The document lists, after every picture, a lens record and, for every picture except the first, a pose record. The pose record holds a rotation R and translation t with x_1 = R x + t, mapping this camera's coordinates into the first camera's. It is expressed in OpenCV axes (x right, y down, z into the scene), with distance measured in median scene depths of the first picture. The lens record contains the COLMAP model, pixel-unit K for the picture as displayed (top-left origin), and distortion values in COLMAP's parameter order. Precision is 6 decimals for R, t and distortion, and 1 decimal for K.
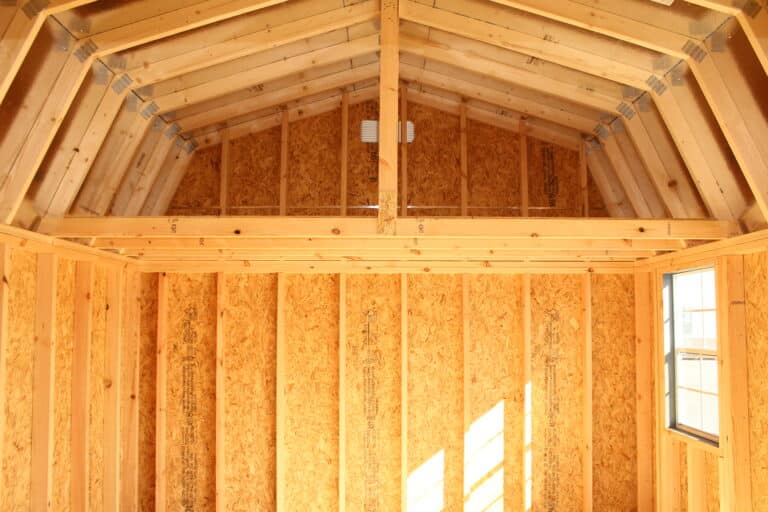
lens RADIAL K [[648.2, 0, 388.4], [0, 648.2, 255.6], [0, 0, 1]] dist [-0.158926, 0.110046]
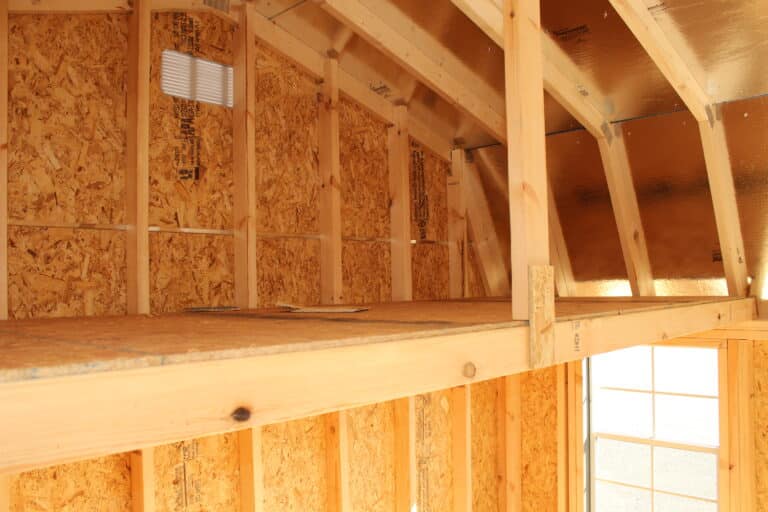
lens RADIAL K [[648.2, 0, 407.5], [0, 648.2, 274.3], [0, 0, 1]] dist [-0.158926, 0.110046]
pose [[0.685187, -0.003630, 0.728358, -0.261984], [-0.053088, 0.997079, 0.054911, -0.076900], [-0.726430, -0.076291, 0.682993, 0.537668]]
